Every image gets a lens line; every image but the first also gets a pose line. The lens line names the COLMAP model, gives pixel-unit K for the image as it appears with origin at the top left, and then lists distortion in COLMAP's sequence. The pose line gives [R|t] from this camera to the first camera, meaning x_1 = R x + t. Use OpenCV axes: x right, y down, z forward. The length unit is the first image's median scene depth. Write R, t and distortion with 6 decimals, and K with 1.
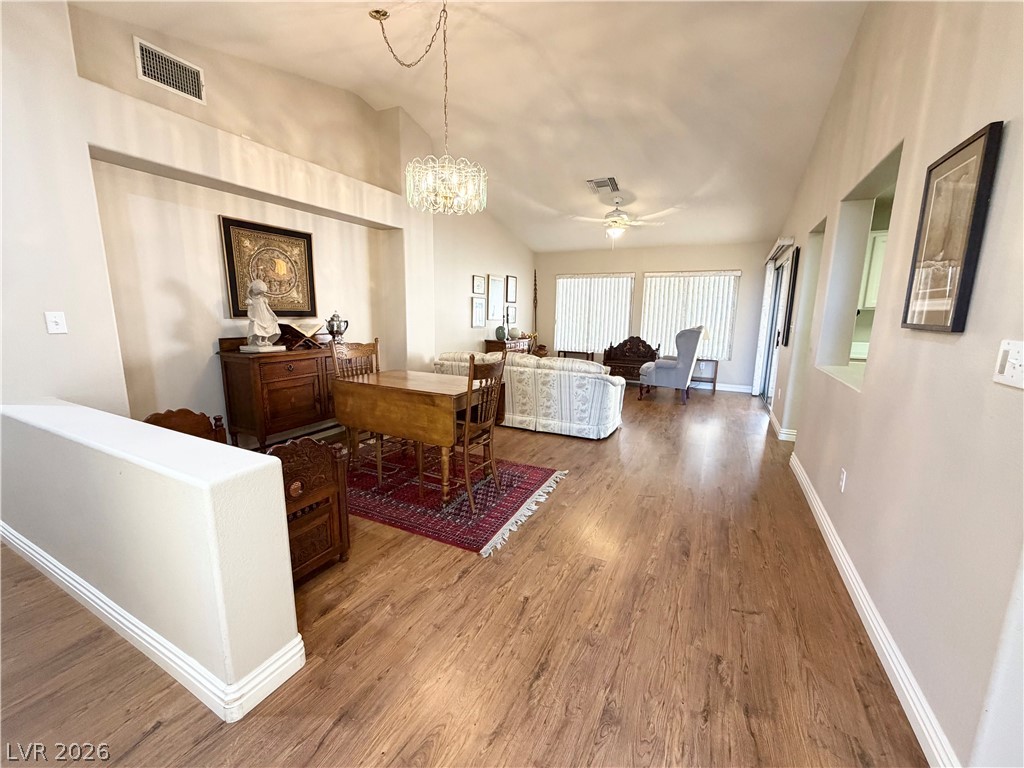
lens RADIAL K [[406.7, 0, 510.3], [0, 406.7, 384.4], [0, 0, 1]] dist [-0.001067, 0.000092]
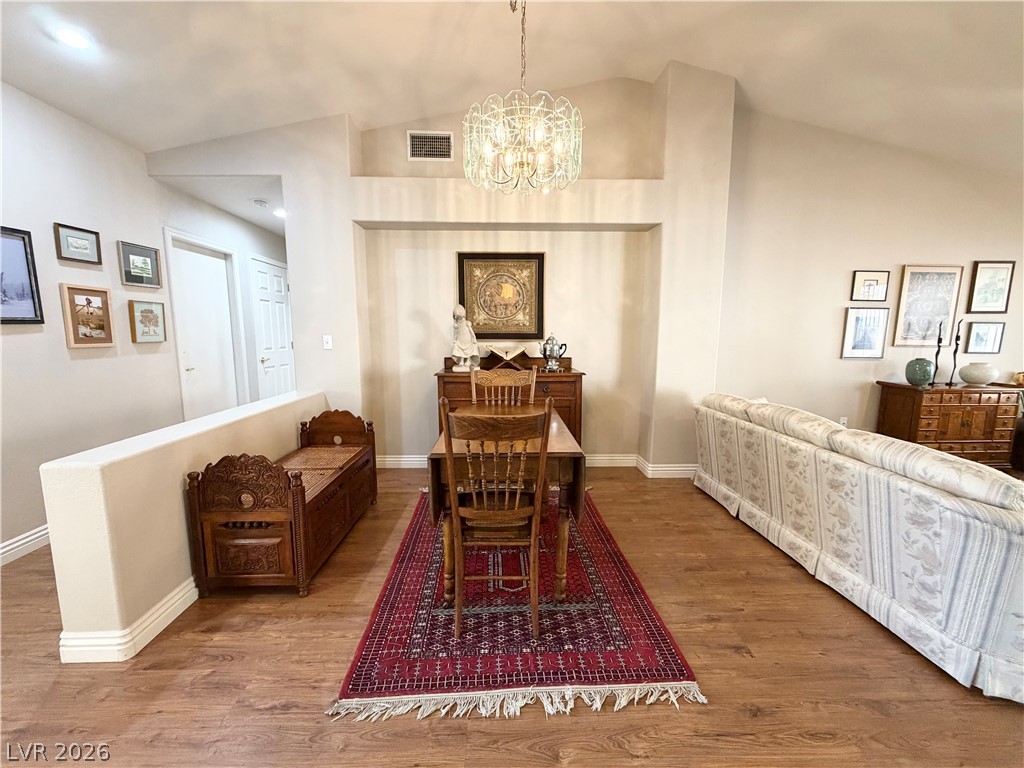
lens RADIAL K [[406.7, 0, 510.3], [0, 406.7, 384.4], [0, 0, 1]] dist [-0.001067, 0.000092]
pose [[0.481738, 0.098907, -0.870716, 0.320972], [-0.147528, 0.988582, 0.030674, -0.081080], [0.863808, 0.113679, 0.490829, 0.484511]]
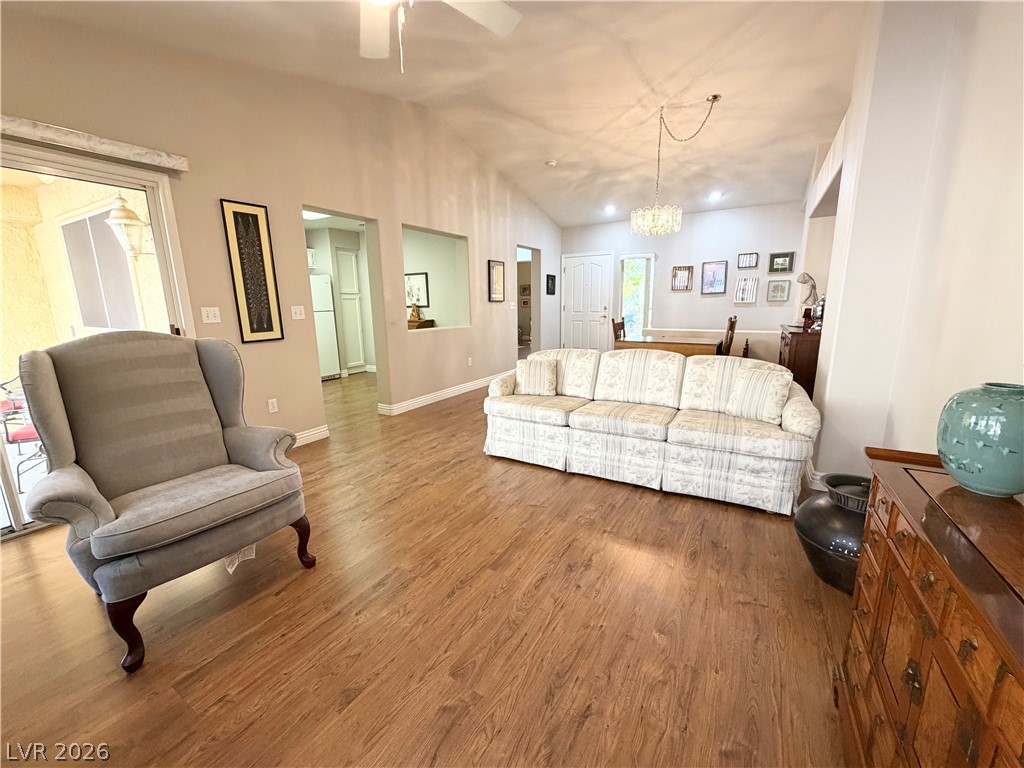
lens RADIAL K [[406.7, 0, 510.3], [0, 406.7, 384.4], [0, 0, 1]] dist [-0.001067, 0.000092]
pose [[-0.998046, -0.015129, 0.060617, 0.227713], [0.008372, 0.929102, 0.369728, -0.336129], [-0.061913, 0.369514, -0.927160, 1.964192]]
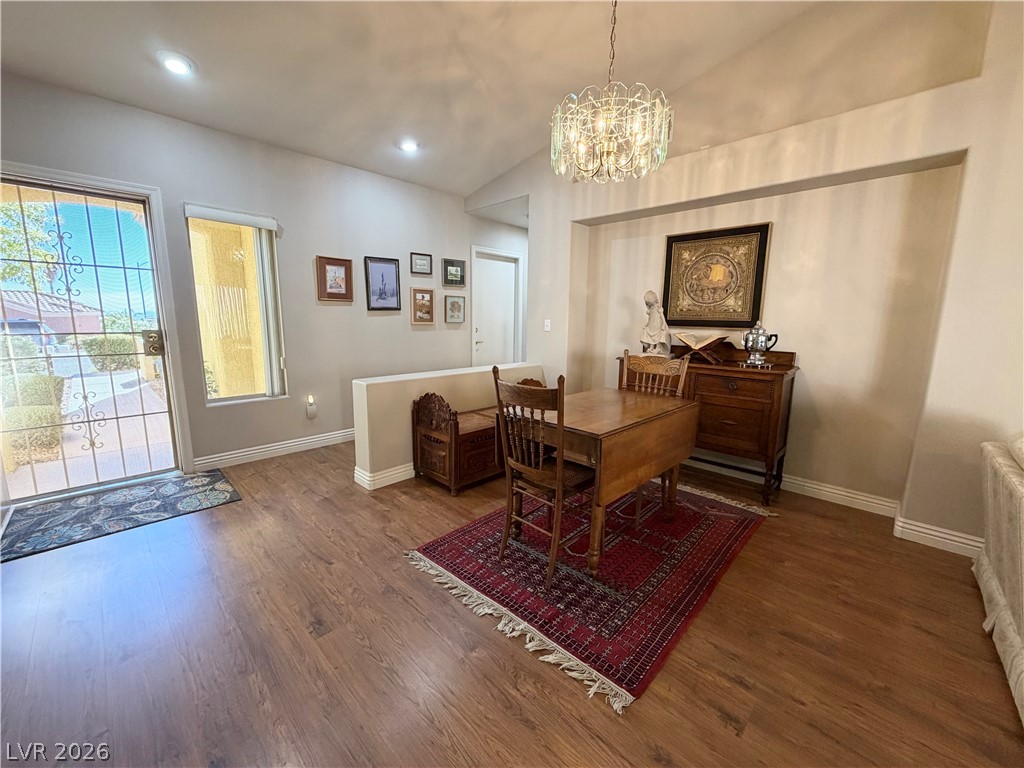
lens RADIAL K [[406.7, 0, 510.3], [0, 406.7, 384.4], [0, 0, 1]] dist [-0.001067, 0.000092]
pose [[-0.292819, 0.137435, -0.946239, 0.426427], [-0.185603, 0.962623, 0.197251, -0.128930], [0.937981, 0.233384, -0.256366, 0.781023]]
